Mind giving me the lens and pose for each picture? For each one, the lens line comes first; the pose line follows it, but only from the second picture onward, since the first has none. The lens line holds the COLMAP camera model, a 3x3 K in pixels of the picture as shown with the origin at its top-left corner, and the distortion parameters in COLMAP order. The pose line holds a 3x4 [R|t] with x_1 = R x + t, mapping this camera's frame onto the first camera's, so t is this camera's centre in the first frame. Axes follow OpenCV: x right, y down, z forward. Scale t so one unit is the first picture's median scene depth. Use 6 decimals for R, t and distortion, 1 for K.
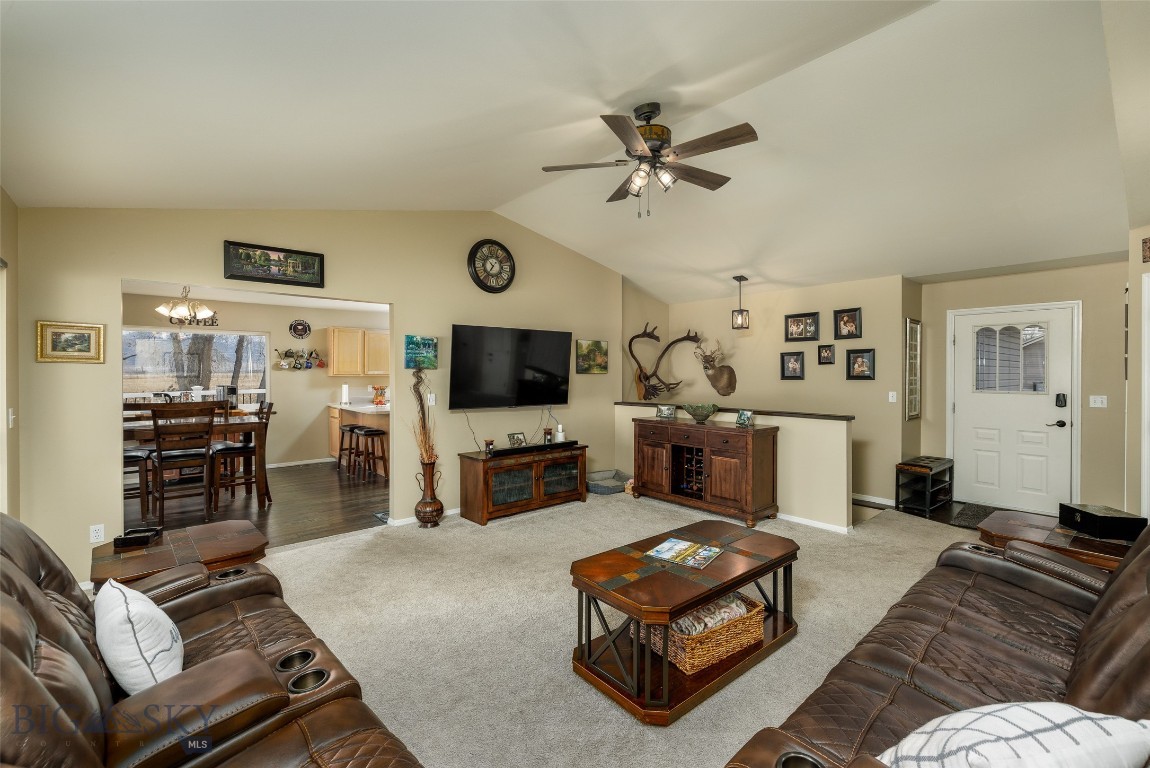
lens RADIAL K [[494.6, 0, 574.7], [0, 494.6, 376.5], [0, 0, 1]] dist [-0.002875, 0.000038]
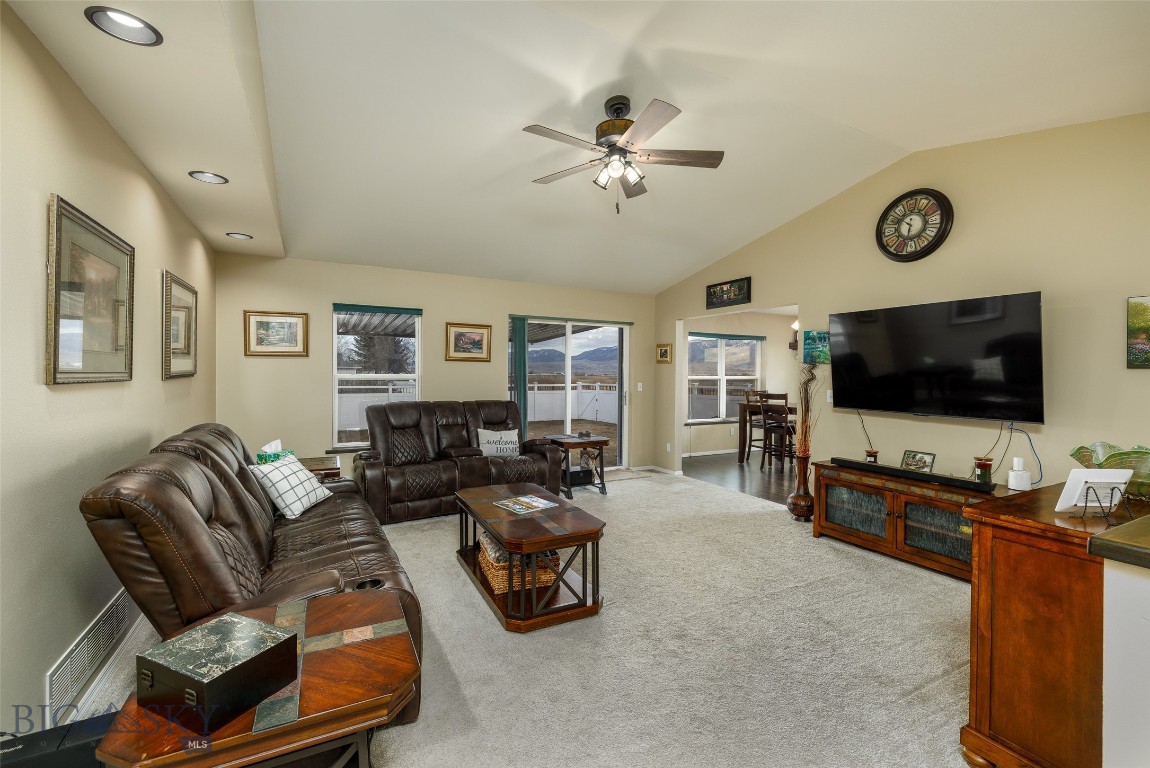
lens RADIAL K [[494.6, 0, 570.3], [0, 494.6, 375.7], [0, 0, 1]] dist [-0.002875, 0.000038]
pose [[-0.218068, 0.005424, -0.975919, 0.752826], [-0.012506, 0.999887, 0.008351, 0.005932], [0.975854, 0.014026, -0.217975, 0.729449]]
